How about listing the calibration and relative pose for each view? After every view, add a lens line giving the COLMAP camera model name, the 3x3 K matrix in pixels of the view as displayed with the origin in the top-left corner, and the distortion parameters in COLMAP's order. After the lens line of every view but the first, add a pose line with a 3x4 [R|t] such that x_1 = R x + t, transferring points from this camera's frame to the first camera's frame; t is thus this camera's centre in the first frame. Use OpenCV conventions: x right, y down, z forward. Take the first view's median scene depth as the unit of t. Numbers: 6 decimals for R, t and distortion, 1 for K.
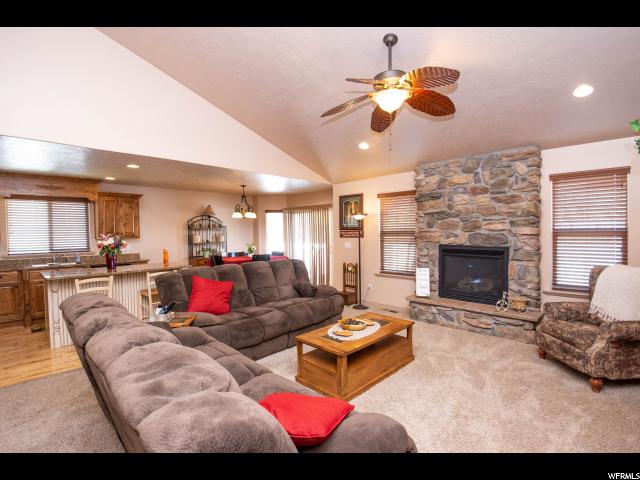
lens RADIAL K [[303.7, 0, 317.5], [0, 303.7, 241.6], [0, 0, 1]] dist [0.021911, -0.032744]
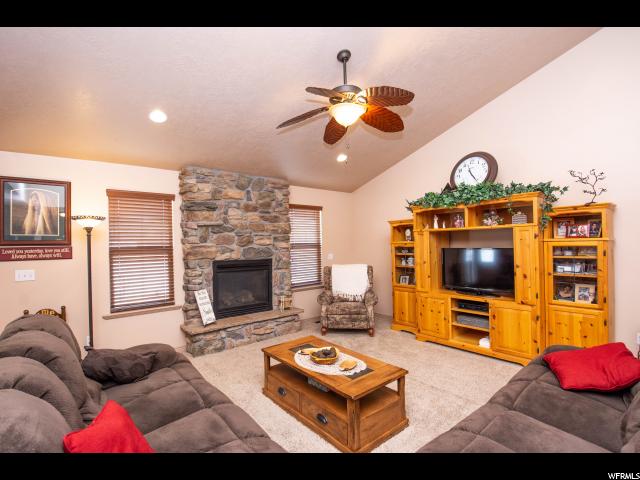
lens RADIAL K [[303.7, 0, 317.5], [0, 303.7, 241.6], [0, 0, 1]] dist [0.021911, -0.032744]
pose [[0.095403, 0.013998, 0.995340, -0.513936], [0.048485, 0.998649, -0.018691, -0.017571], [-0.994257, 0.050042, 0.094596, 0.667998]]
